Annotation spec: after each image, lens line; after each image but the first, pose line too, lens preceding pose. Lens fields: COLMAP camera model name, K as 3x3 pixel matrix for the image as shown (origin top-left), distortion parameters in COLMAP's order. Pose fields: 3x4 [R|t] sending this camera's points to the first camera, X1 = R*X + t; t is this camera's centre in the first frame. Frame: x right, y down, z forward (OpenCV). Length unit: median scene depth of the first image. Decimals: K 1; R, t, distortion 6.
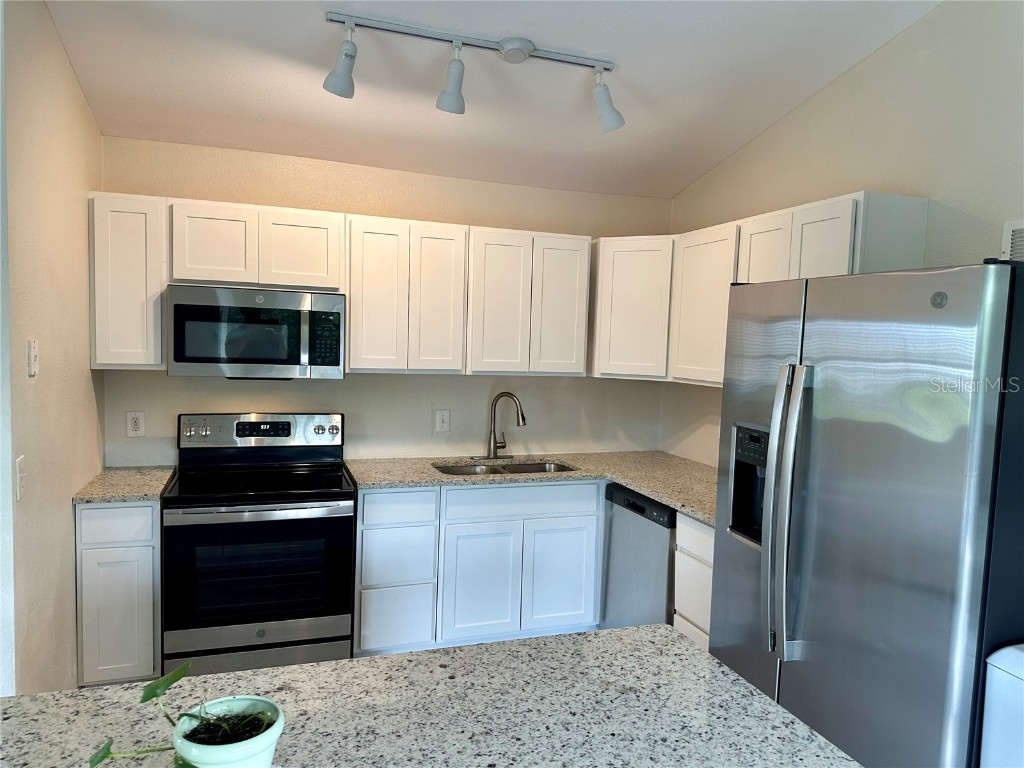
lens RADIAL K [[717.9, 0, 517.6], [0, 717.9, 388.6], [0, 0, 1]] dist [0.057679, -0.069053]
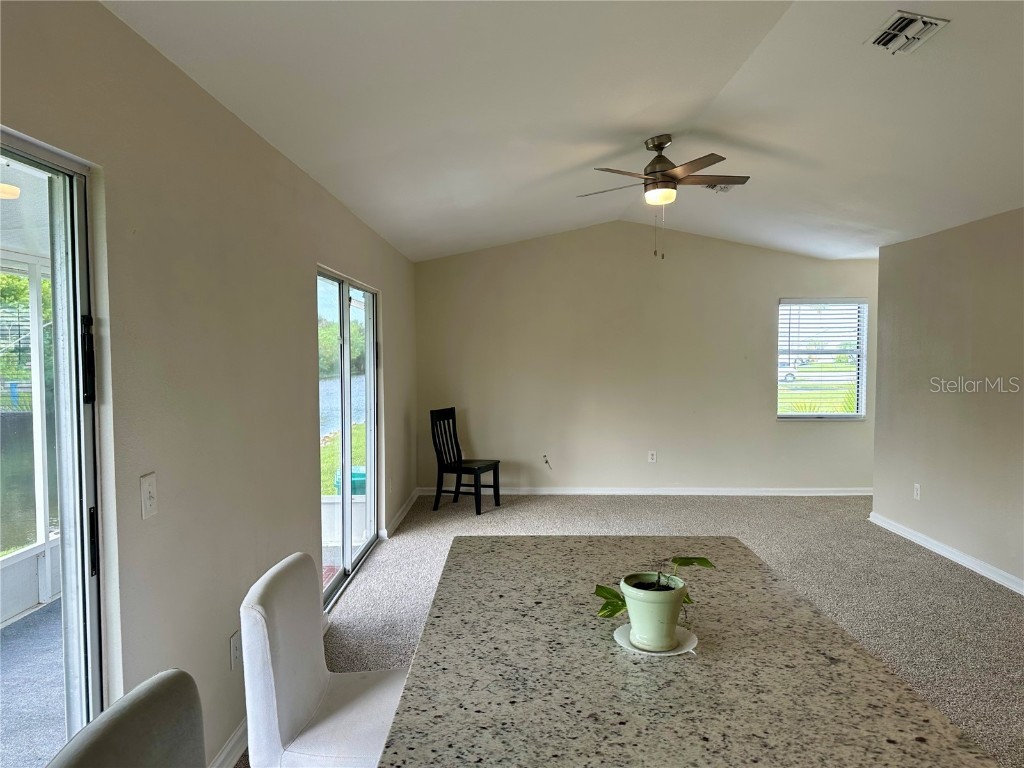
lens RADIAL K [[717.9, 0, 518.6], [0, 717.9, 375.4], [0, 0, 1]] dist [0.057679, -0.069053]
pose [[-0.325026, 0.002664, -0.945701, 0.347390], [-0.074613, 0.996807, 0.028452, -0.005682], [0.942757, 0.079809, -0.323789, 0.344893]]
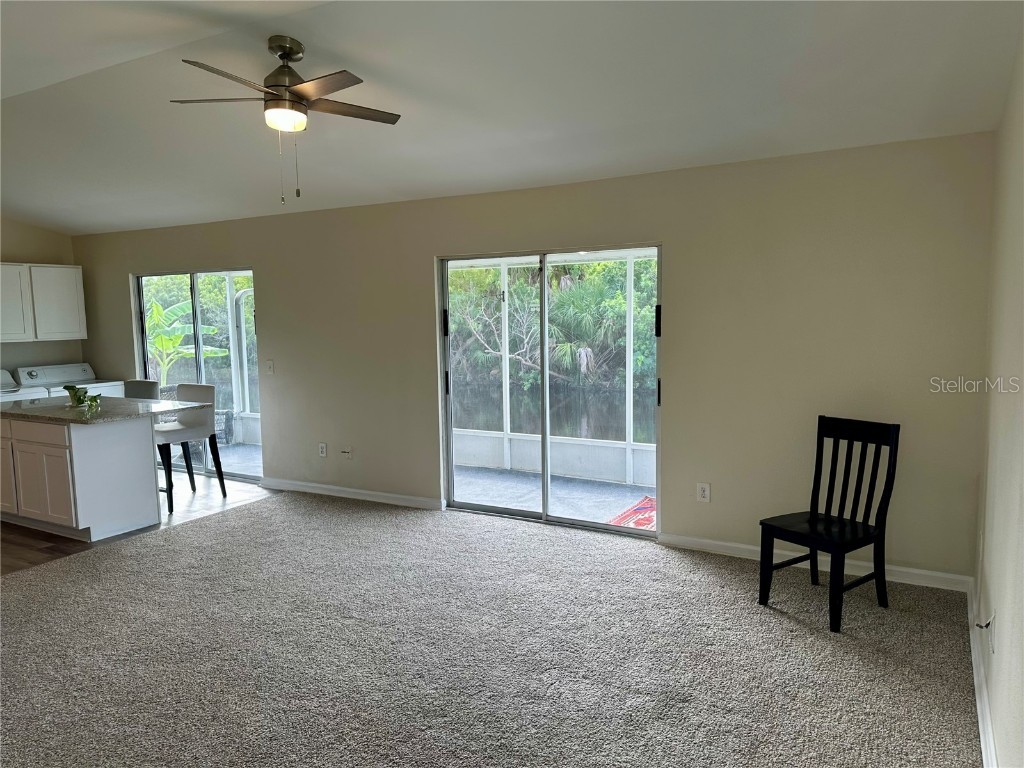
lens RADIAL K [[717.9, 0, 512.4], [0, 717.9, 393.2], [0, 0, 1]] dist [0.057679, -0.069053]
pose [[-0.656339, -0.104263, 0.747227, -1.991136], [0.047986, 0.982631, 0.179259, -0.105066], [-0.752939, 0.153511, -0.639936, 0.601270]]
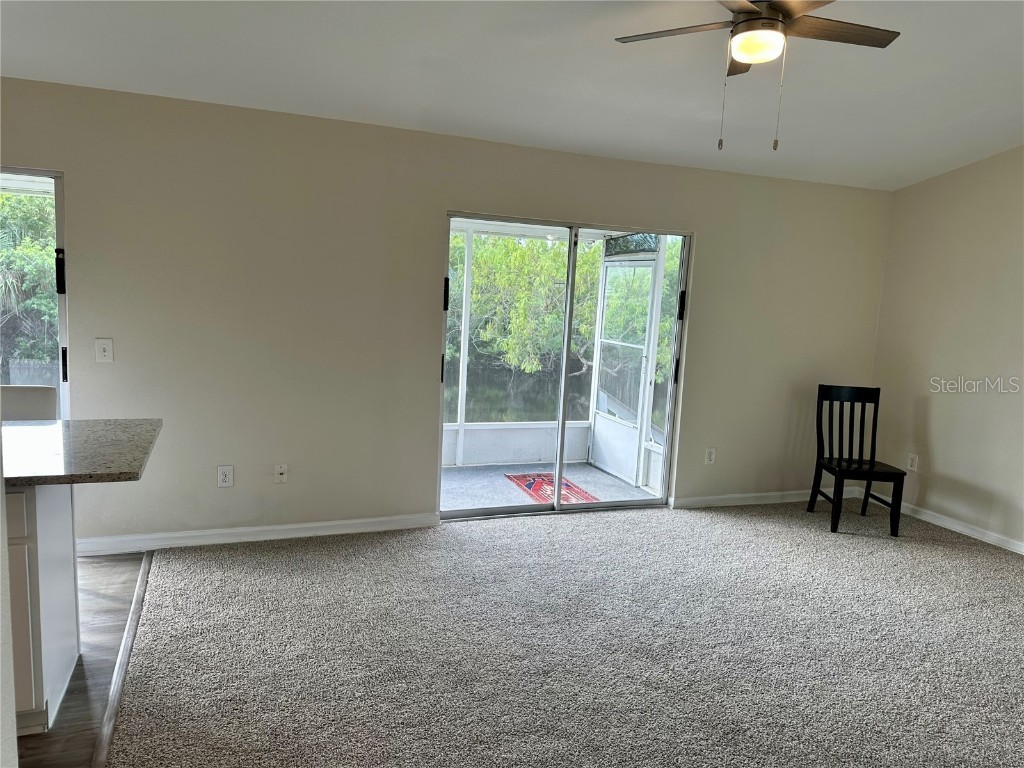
lens RADIAL K [[717.9, 0, 509.6], [0, 717.9, 381.6], [0, 0, 1]] dist [0.057679, -0.069053]
pose [[-0.995790, -0.076521, -0.050468, -0.710648], [-0.084764, 0.978270, 0.189216, -0.080953], [0.034892, 0.192697, -0.980638, 0.985296]]
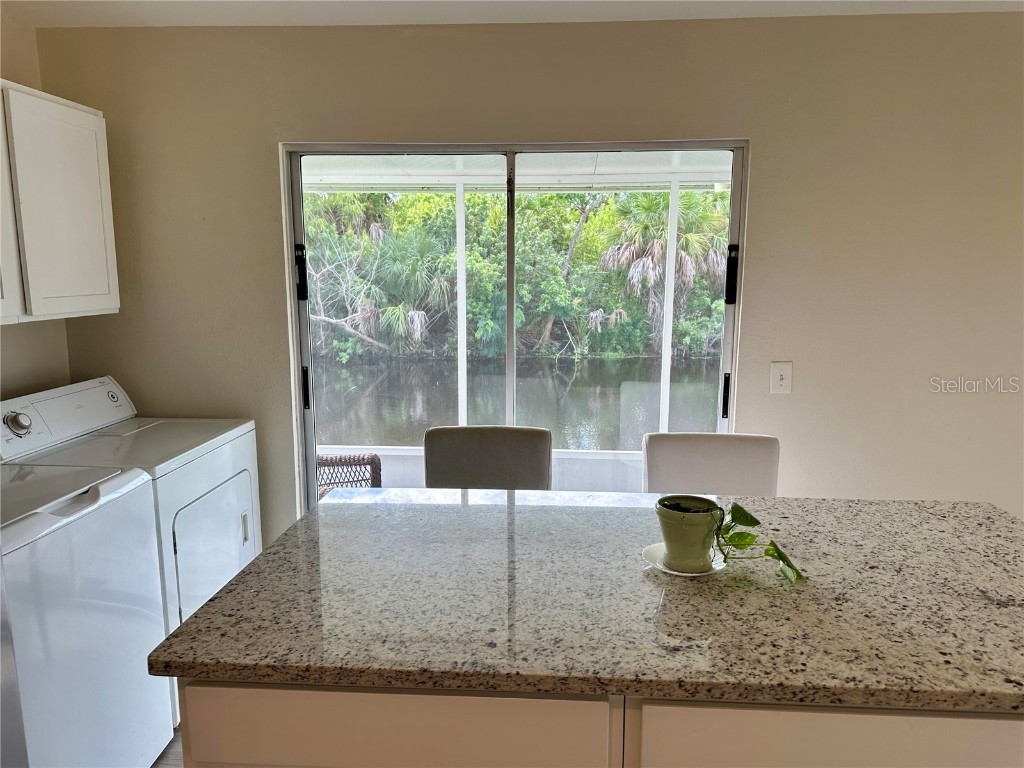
lens RADIAL K [[717.9, 0, 527.9], [0, 717.9, 389.1], [0, 0, 1]] dist [0.057679, -0.069053]
pose [[-0.921551, -0.097672, 0.375772, -0.183928], [-0.006401, 0.971531, 0.236828, -0.045985], [-0.388206, 0.215843, -0.895940, 0.717391]]
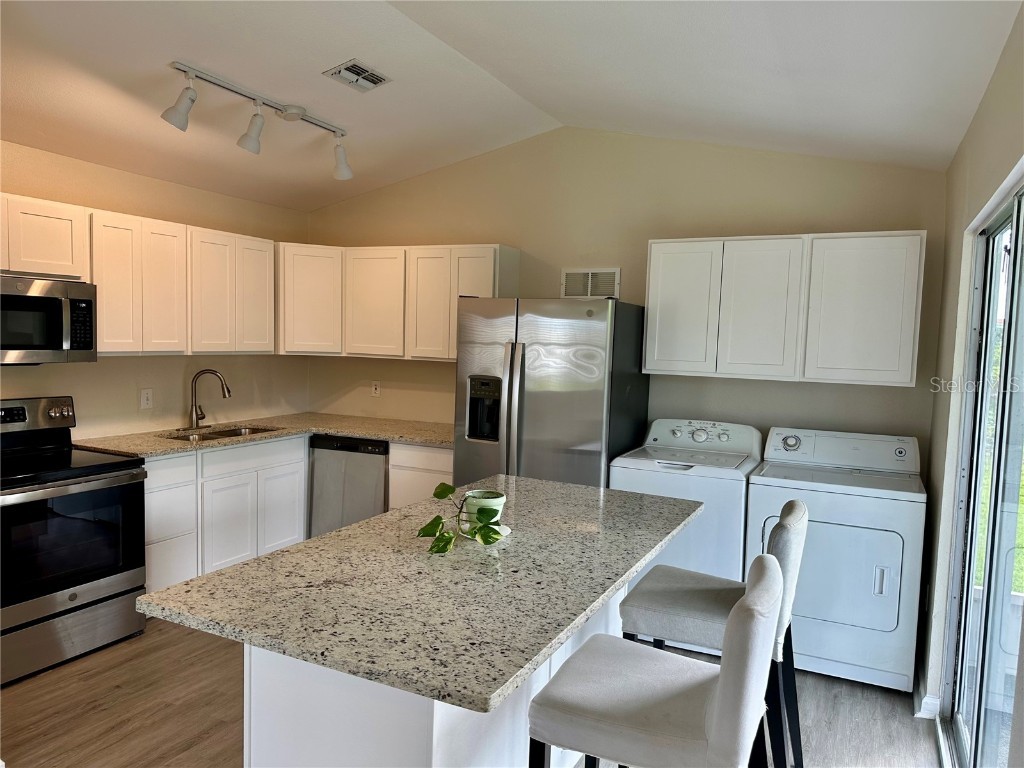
lens RADIAL K [[717.9, 0, 525.0], [0, 717.9, 388.8], [0, 0, 1]] dist [0.057679, -0.069053]
pose [[0.706720, -0.061695, 0.704798, -0.560986], [0.039686, 0.998079, 0.047574, 0.000265], [-0.706379, -0.005651, 0.707811, -0.221095]]
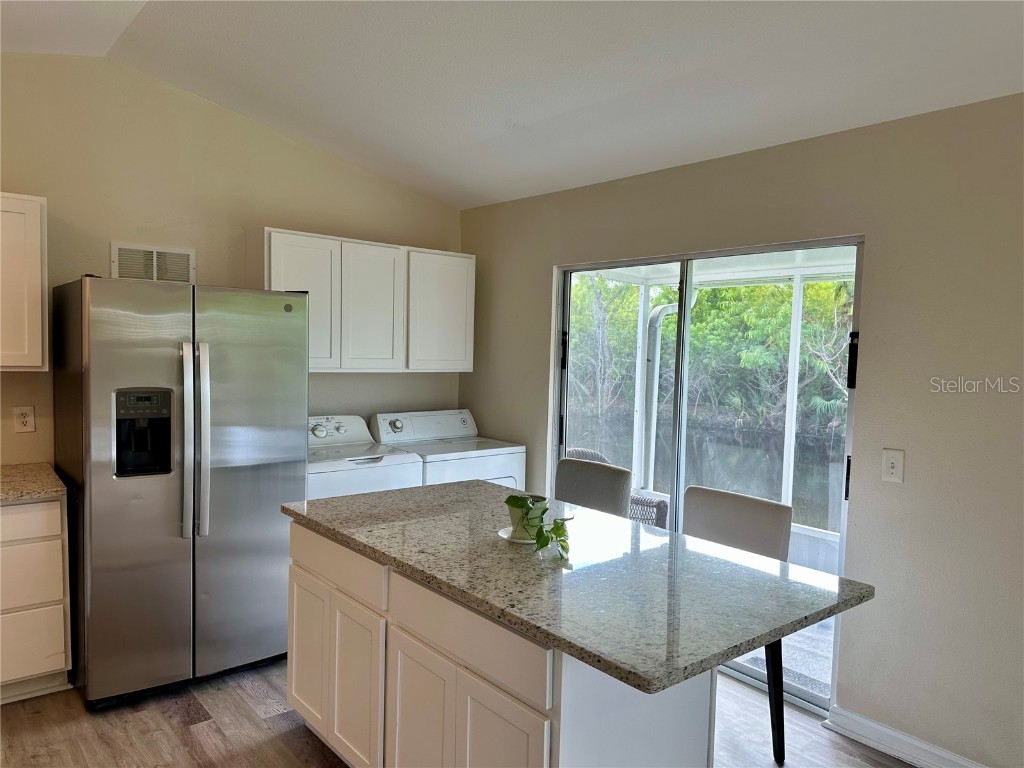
lens RADIAL K [[717.9, 0, 513.6], [0, 717.9, 390.3], [0, 0, 1]] dist [0.057679, -0.069053]
pose [[-0.349226, -0.101708, 0.931502, -0.747376], [0.025552, 0.992688, 0.117969, -0.055752], [-0.936690, 0.065000, -0.344074, 0.532608]]
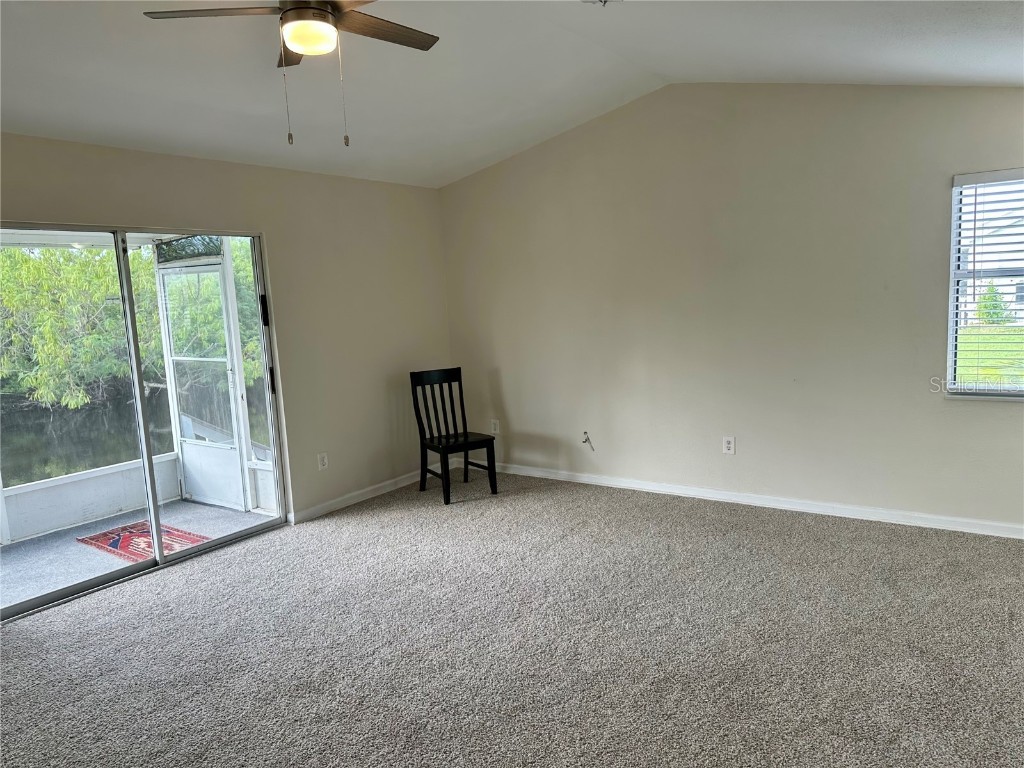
lens RADIAL K [[717.9, 0, 519.6], [0, 717.9, 387.9], [0, 0, 1]] dist [0.057679, -0.069053]
pose [[-0.800743, 0.088690, -0.592406, -0.679166], [-0.017069, 0.985198, 0.170568, -0.083338], [0.598765, 0.146693, -0.787377, 0.924305]]
